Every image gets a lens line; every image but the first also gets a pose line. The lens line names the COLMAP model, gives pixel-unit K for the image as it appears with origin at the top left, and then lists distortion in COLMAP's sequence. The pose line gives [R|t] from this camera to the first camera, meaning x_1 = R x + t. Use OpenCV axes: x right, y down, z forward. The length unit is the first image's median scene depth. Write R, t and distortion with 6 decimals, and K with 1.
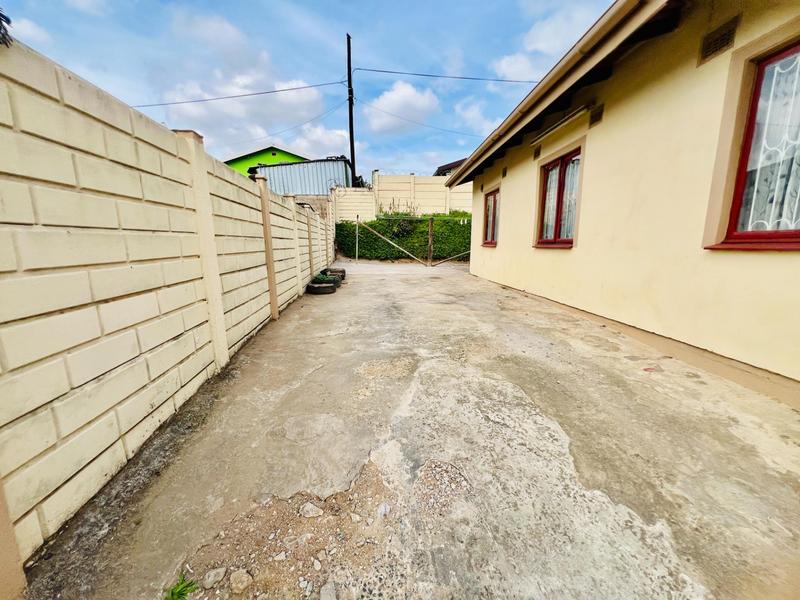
lens RADIAL K [[319.4, 0, 398.7], [0, 319.4, 297.9], [0, 0, 1]] dist [-0.001876, 0.000691]
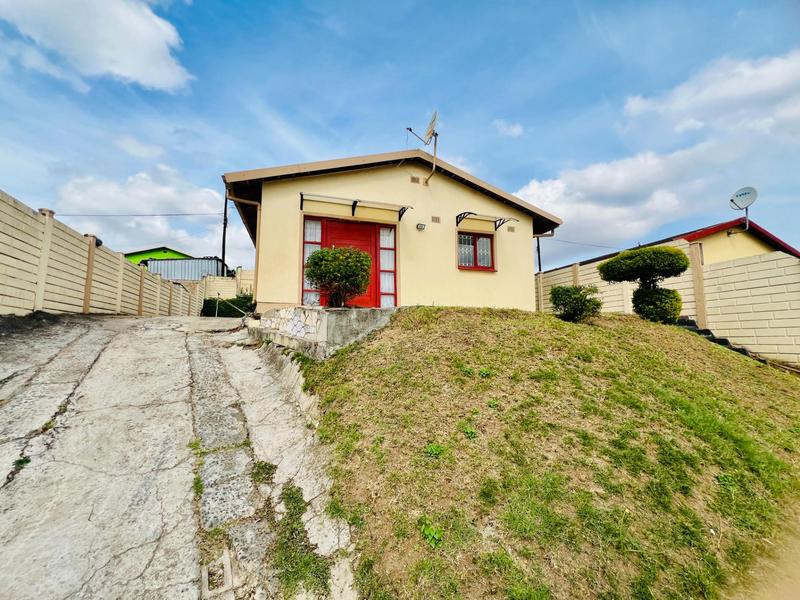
lens RADIAL K [[319.4, 0, 398.4], [0, 319.4, 297.1], [0, 0, 1]] dist [-0.001876, 0.000691]
pose [[0.965355, 0.030105, 0.259197, 0.938919], [0.048205, 0.955650, -0.290532, 0.750761], [-0.256449, 0.292961, 0.921091, -1.910658]]
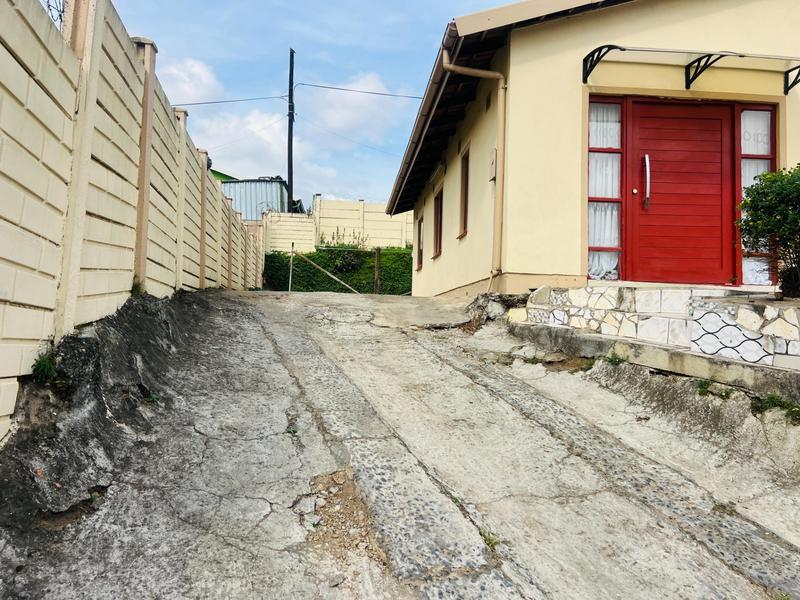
lens RADIAL K [[599.6, 0, 397.3], [0, 599.6, 297.9], [0, 0, 1]] dist [0.047986, -0.040457]
pose [[0.998541, 0.024794, 0.047960, 0.238352], [-0.014395, 0.978424, -0.206107, 0.652565], [-0.052035, 0.205116, 0.977353, -1.717821]]
